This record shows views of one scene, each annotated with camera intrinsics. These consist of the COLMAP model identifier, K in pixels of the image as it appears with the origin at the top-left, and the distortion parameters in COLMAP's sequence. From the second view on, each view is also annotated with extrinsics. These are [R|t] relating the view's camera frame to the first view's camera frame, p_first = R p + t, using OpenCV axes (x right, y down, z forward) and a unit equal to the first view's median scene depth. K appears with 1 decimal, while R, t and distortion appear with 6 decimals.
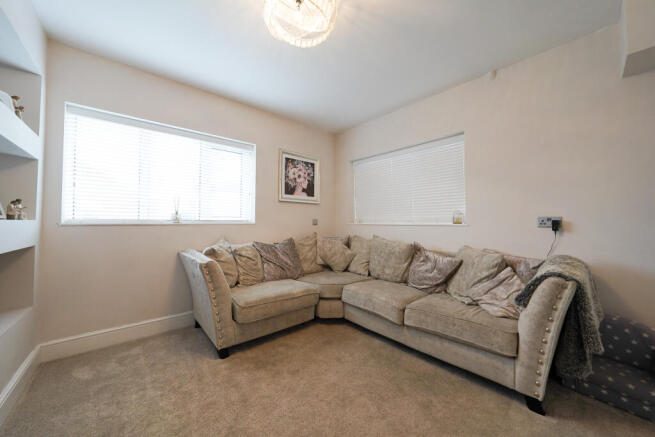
lens RADIAL K [[243.7, 0, 323.2], [0, 243.7, 216.3], [0, 0, 1]] dist [-0.000149, -0.000005]
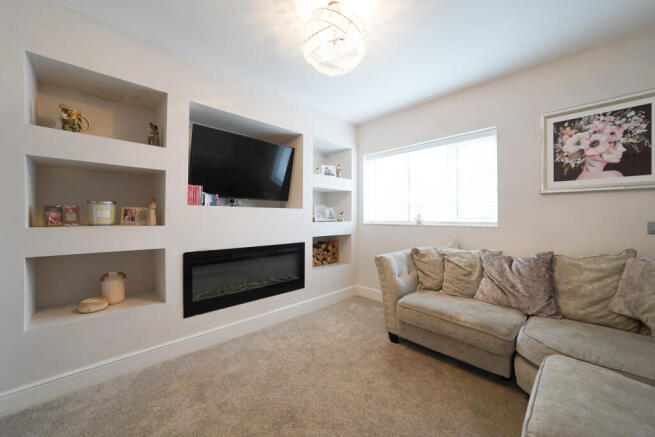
lens RADIAL K [[243.7, 0, 323.2], [0, 243.7, 216.3], [0, 0, 1]] dist [-0.000149, -0.000005]
pose [[0.042018, -0.008120, -0.999084, 0.514966], [0.022848, 0.999713, -0.007164, -0.012470], [0.998856, -0.022526, 0.042192, 0.434006]]
